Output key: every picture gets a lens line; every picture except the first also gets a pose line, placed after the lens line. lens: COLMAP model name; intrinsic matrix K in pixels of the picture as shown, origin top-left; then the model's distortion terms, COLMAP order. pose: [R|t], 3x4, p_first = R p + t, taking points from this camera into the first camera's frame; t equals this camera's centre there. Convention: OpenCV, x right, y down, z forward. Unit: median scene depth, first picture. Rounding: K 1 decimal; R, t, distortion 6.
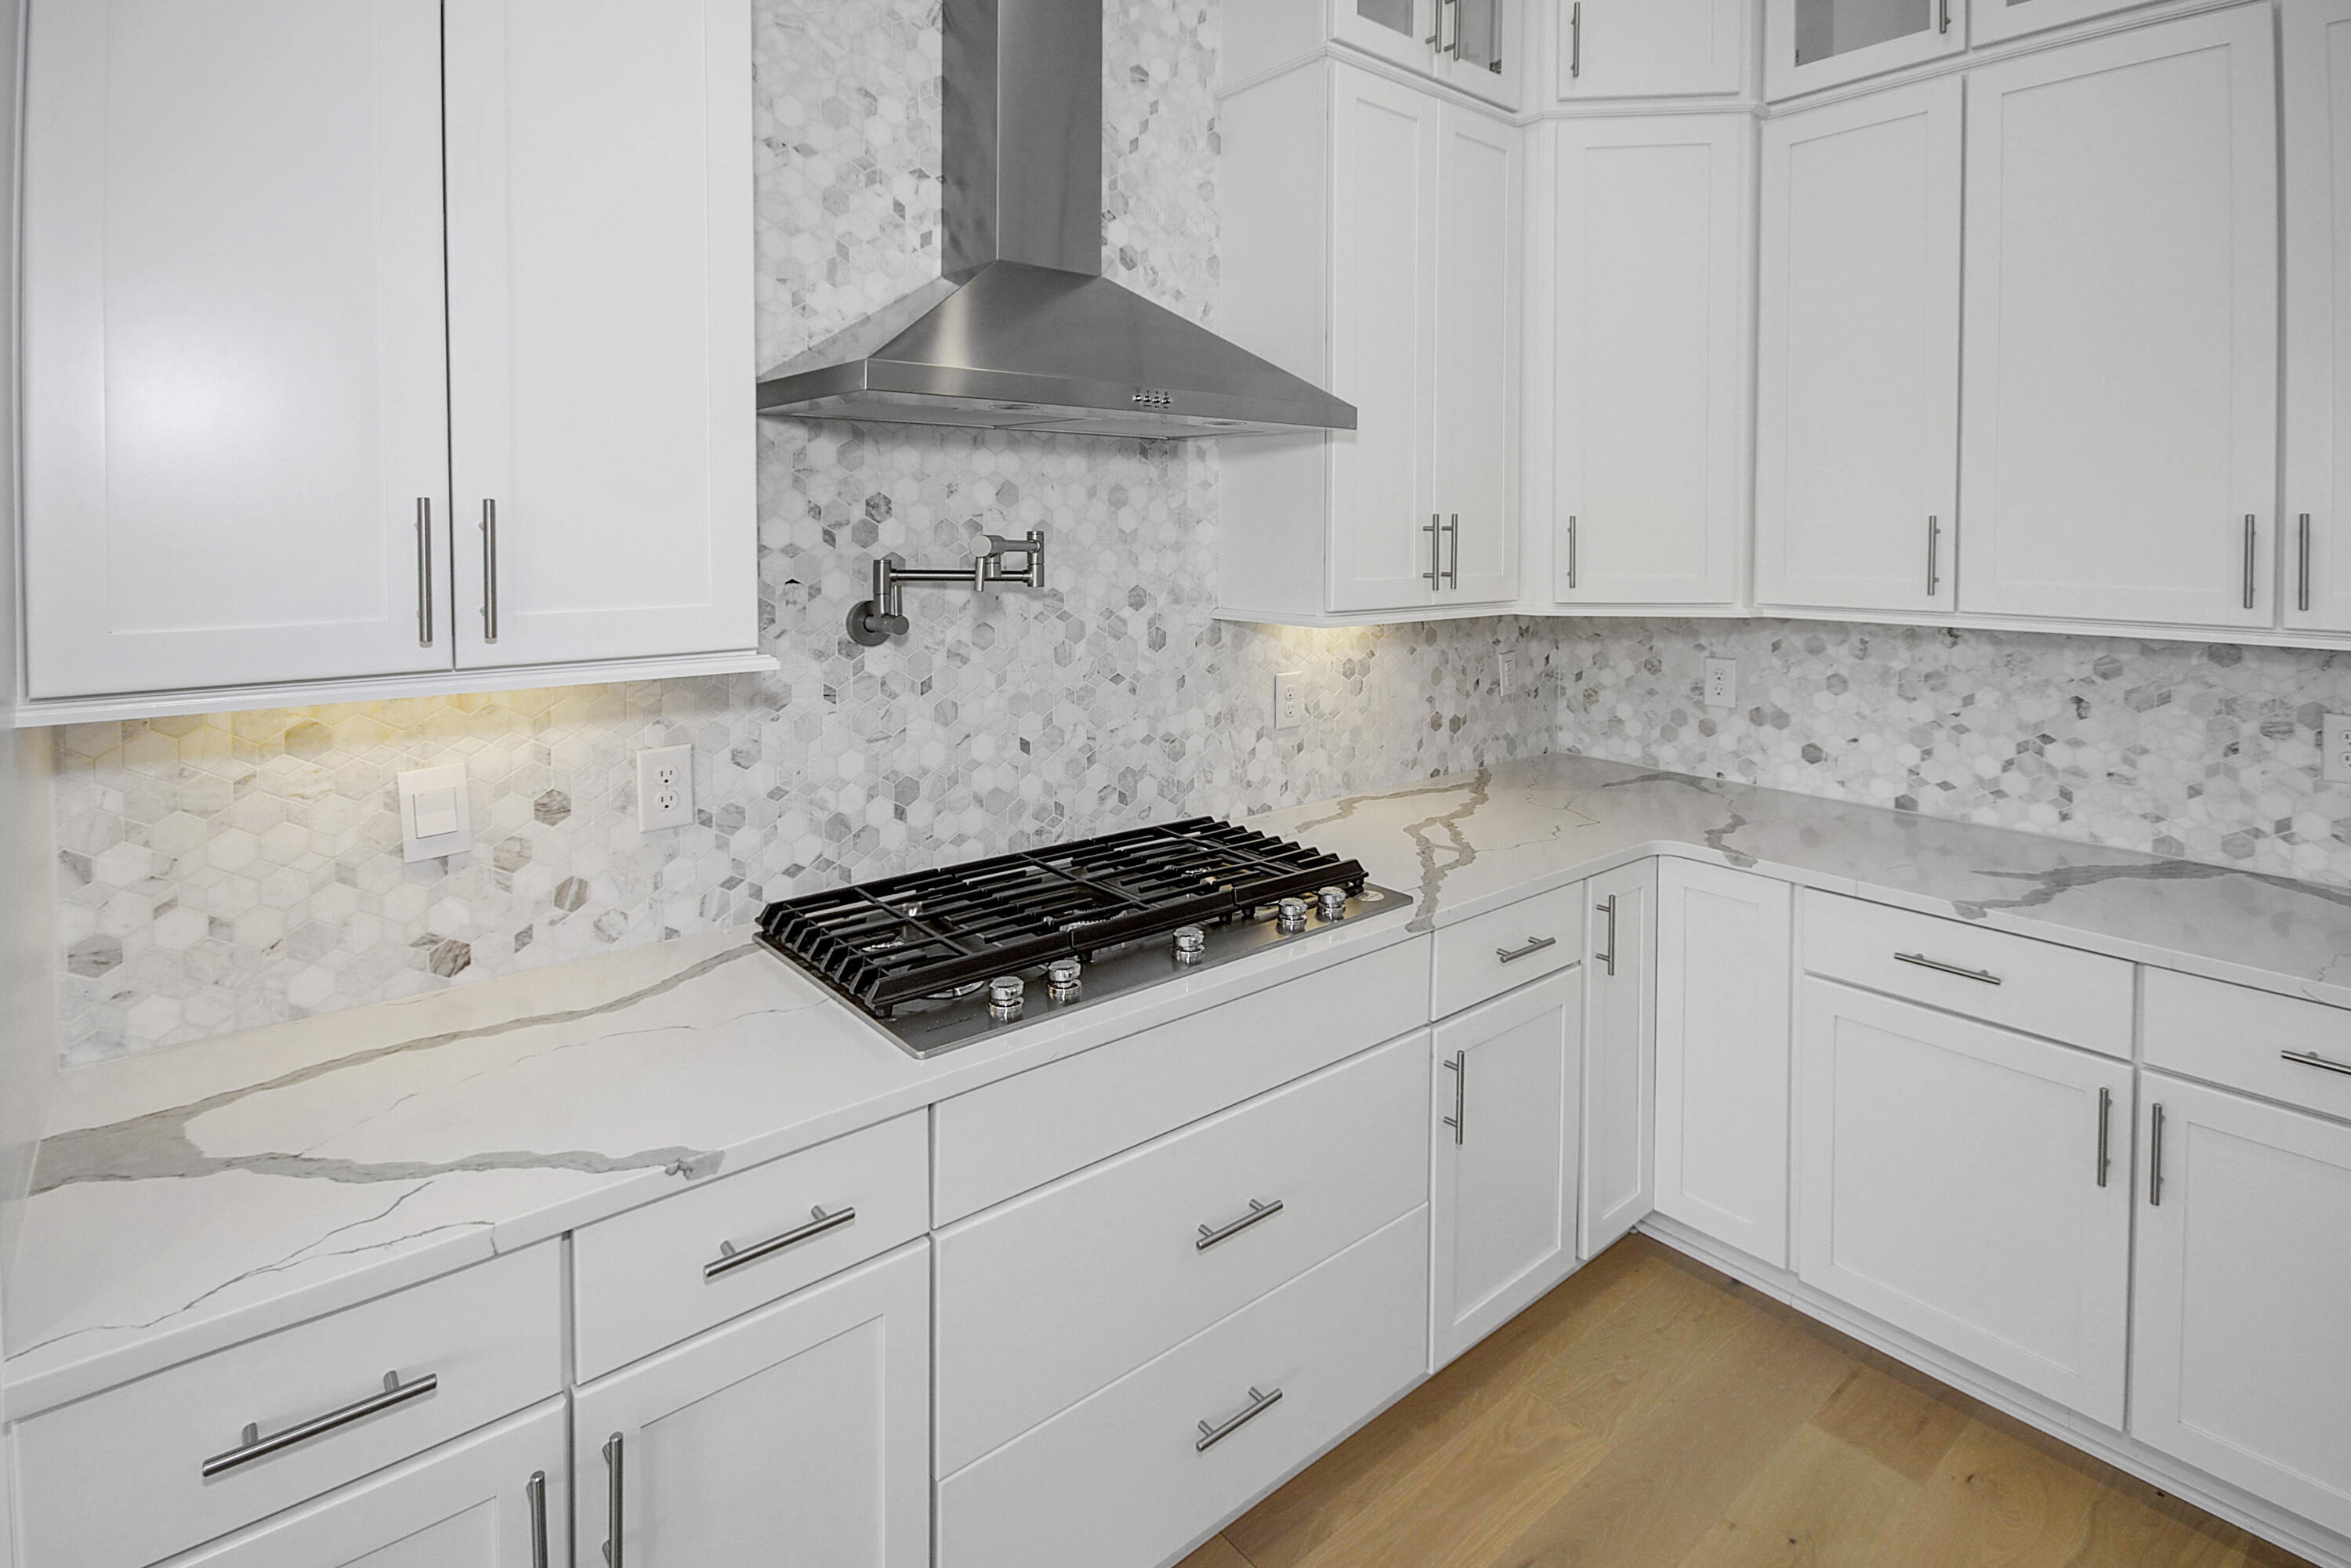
lens RADIAL K [[1132.9, 0, 1122.3], [0, 1132.9, 555.5], [0, 0, 1]] dist [-0.003630, 0.000283]
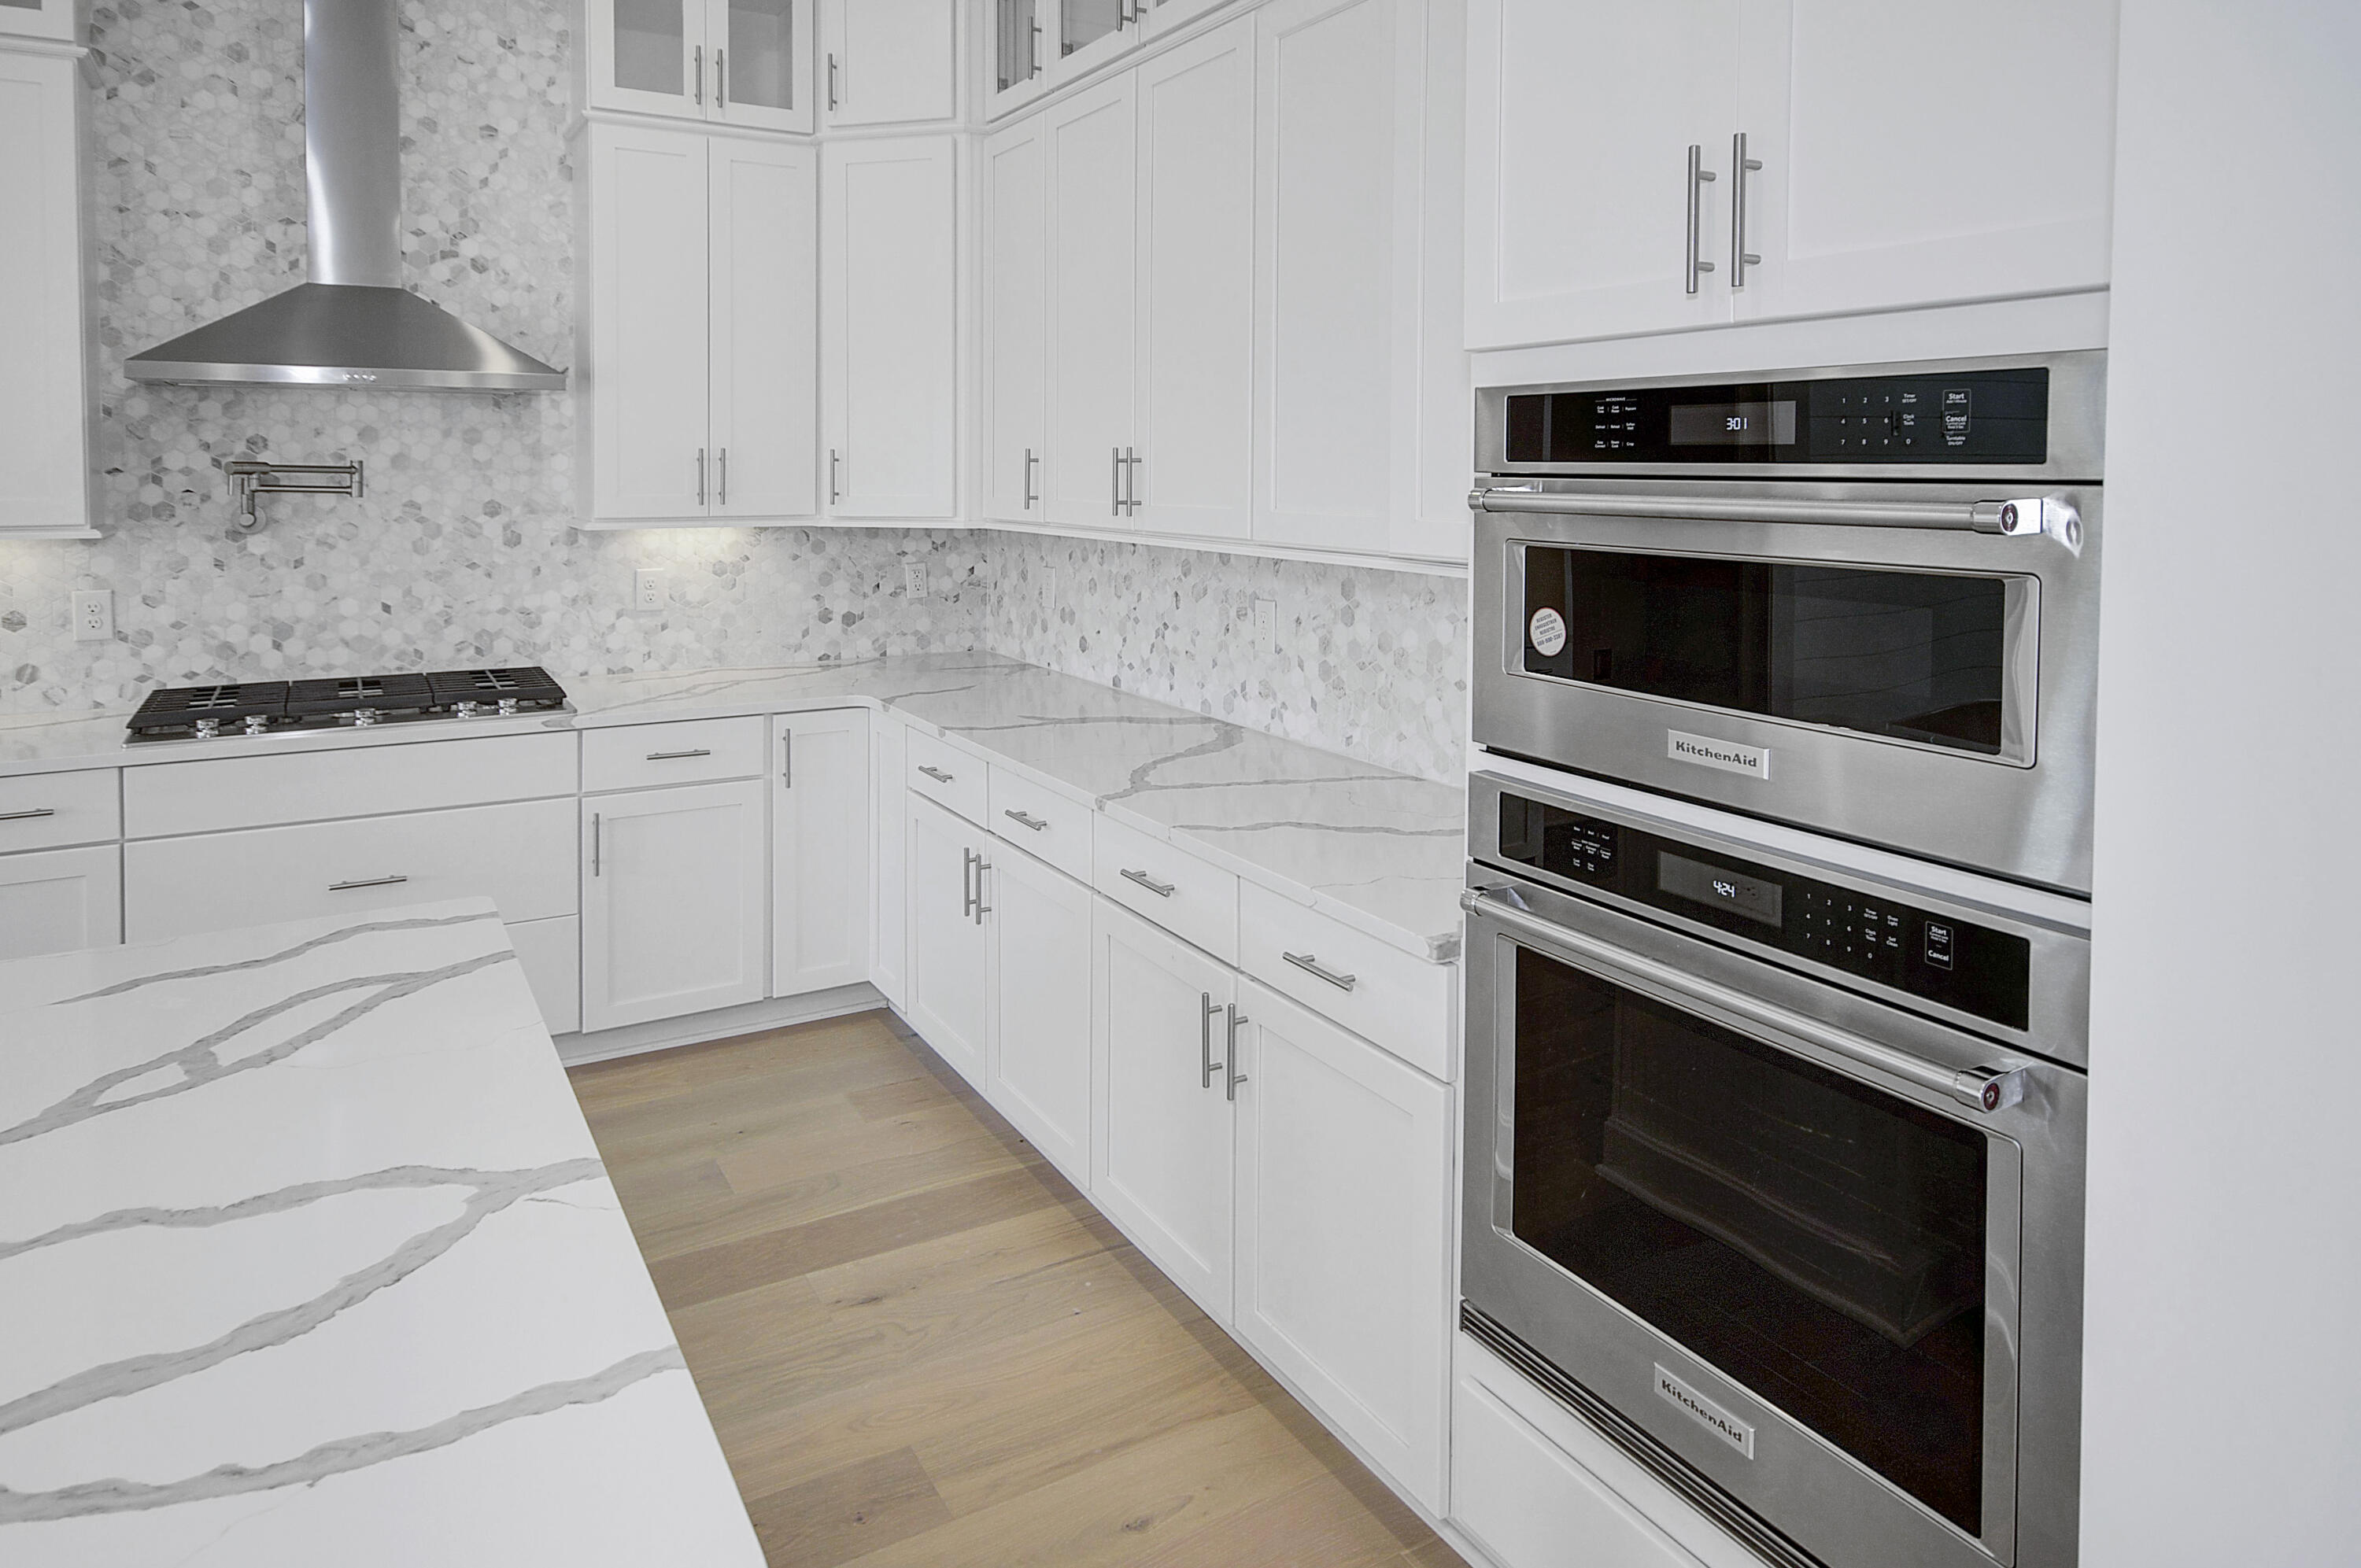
lens RADIAL K [[1444.5, 0, 1130.6], [0, 1444.5, 522.5], [0, 0, 1]] dist [0.022065, -0.001163]
pose [[0.984202, 0.008948, -0.176825, 1.125043], [-0.005976, 0.999832, 0.017331, 0.019465], [0.176950, -0.016000, 0.984090, -0.630660]]
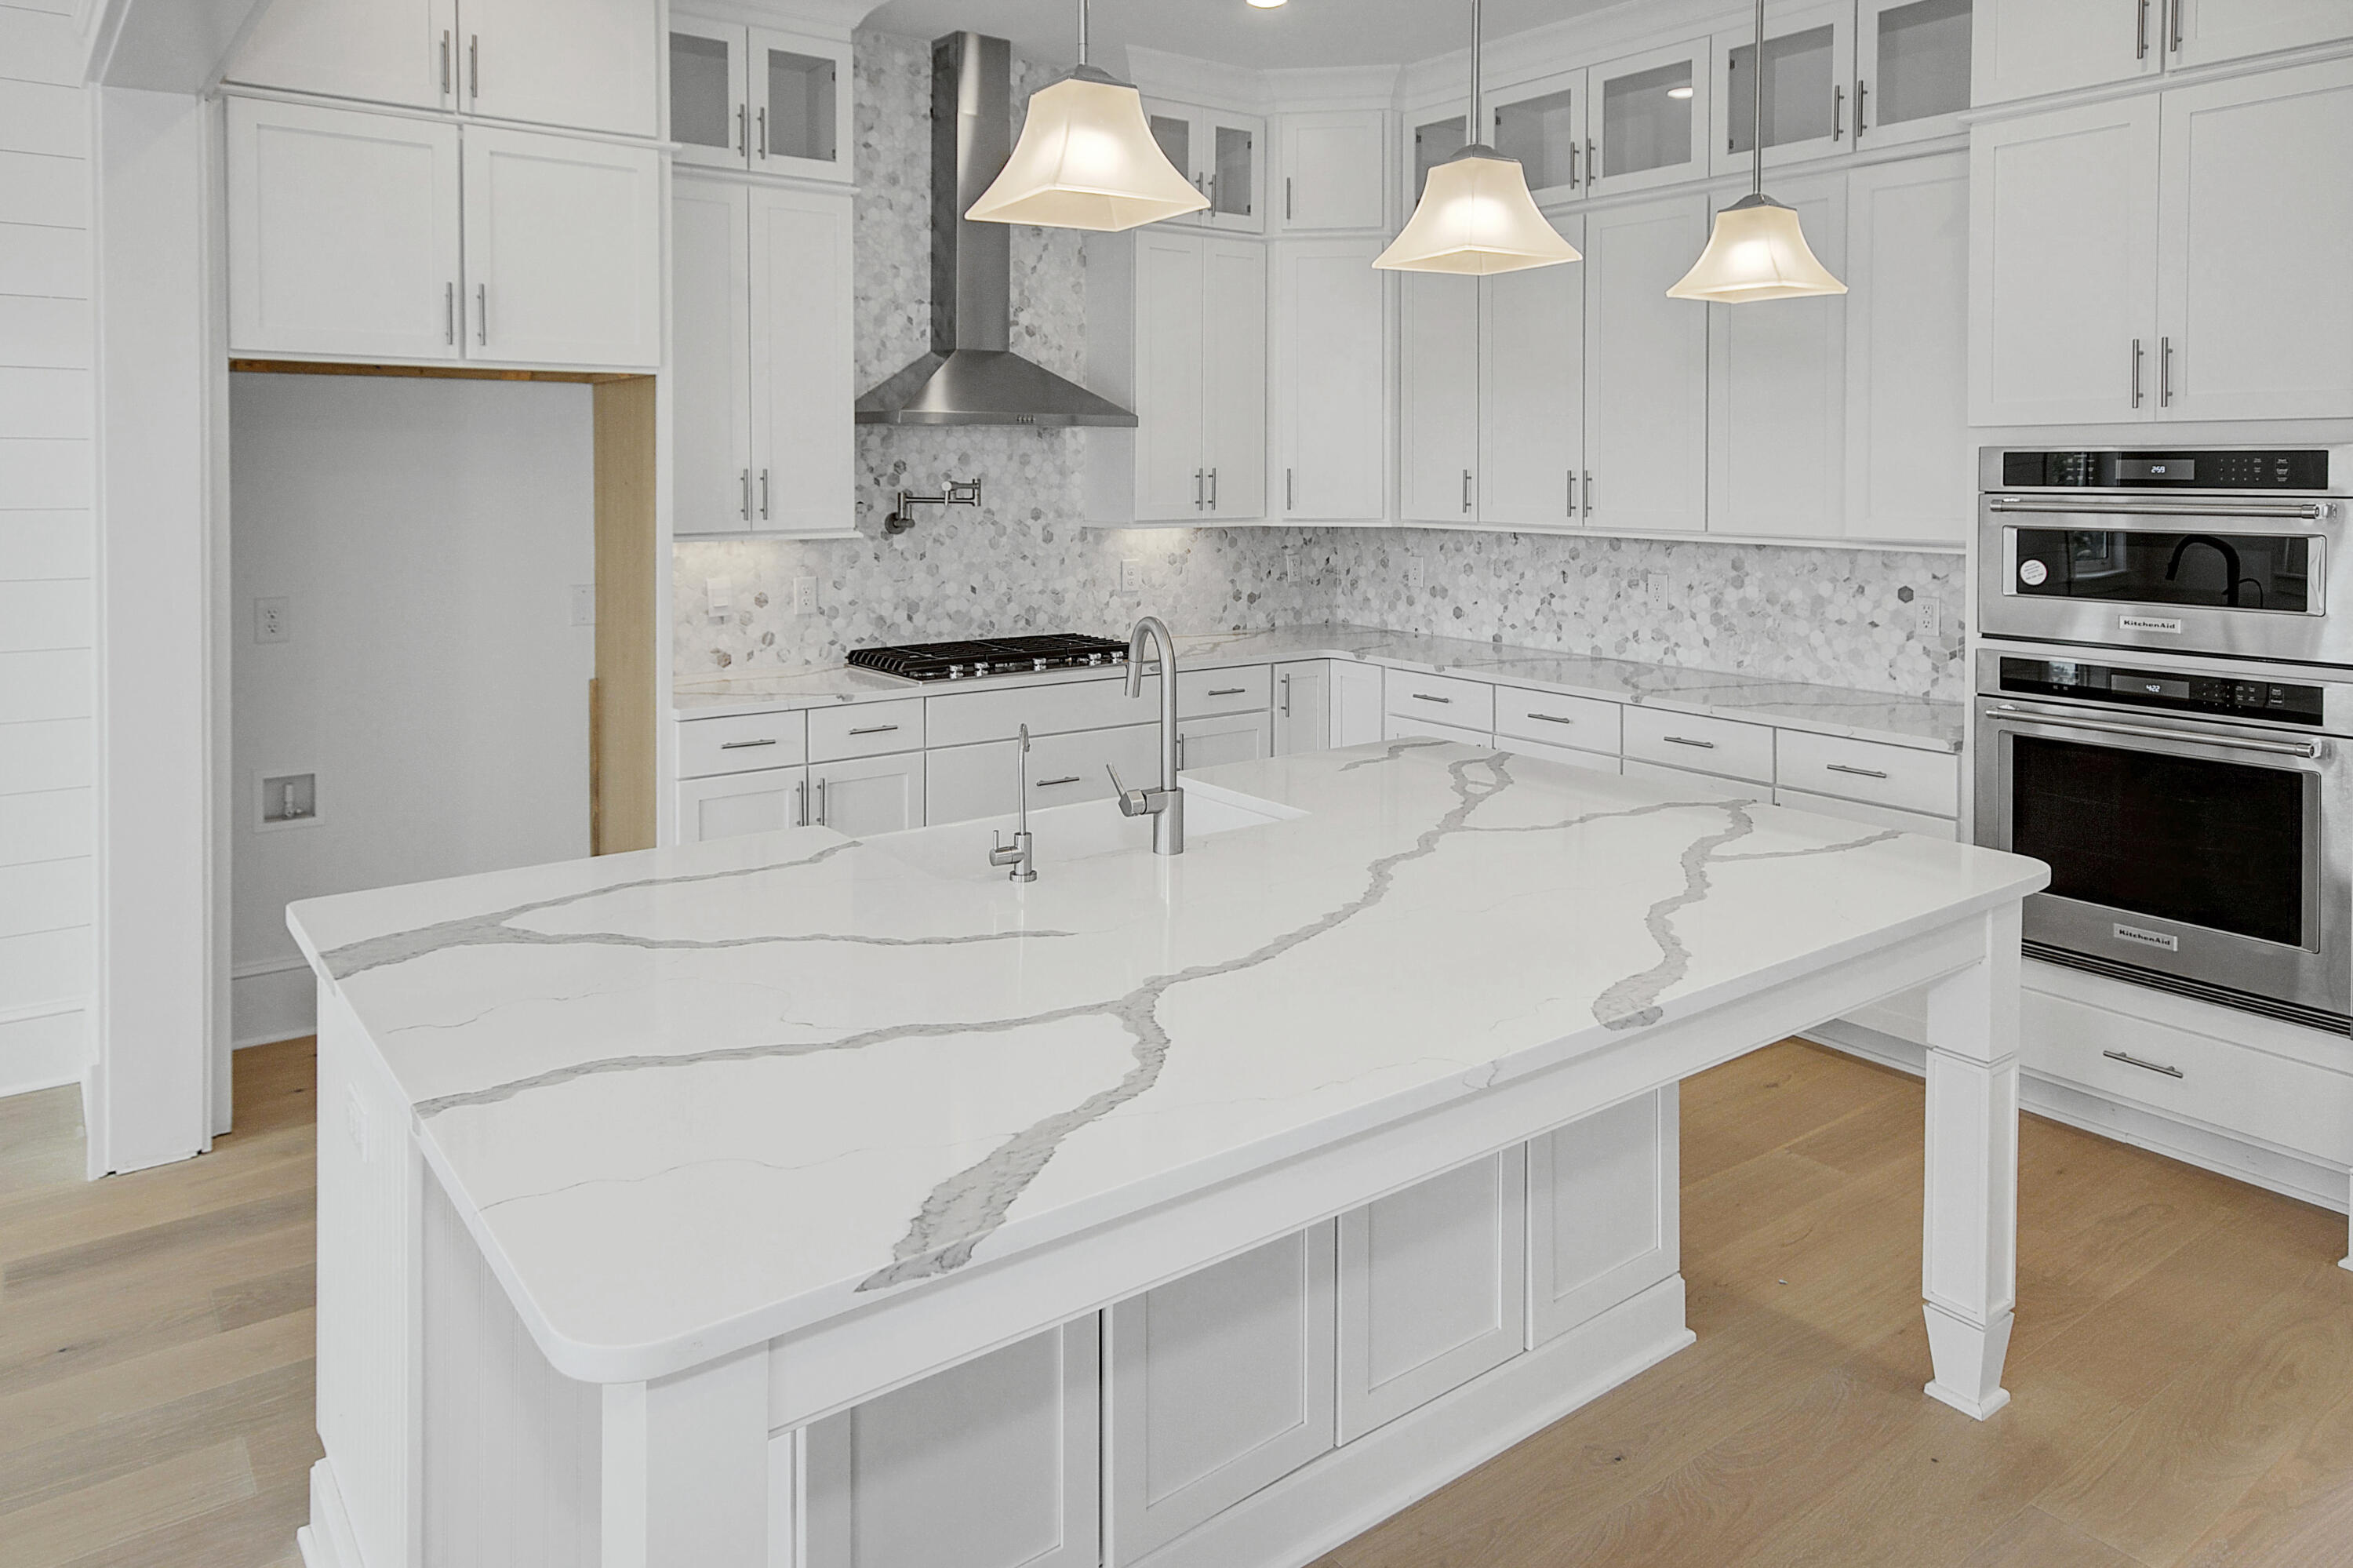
lens RADIAL K [[1607.7, 0, 1099.5], [0, 1607.7, 484.8], [0, 0, 1]] dist [-0.011403, 0.037503]
pose [[0.998322, 0.000276, -0.057904, 0.272536], [-0.000803, 0.999959, -0.009069, 0.013583], [0.057899, 0.009101, 0.998281, -1.634771]]
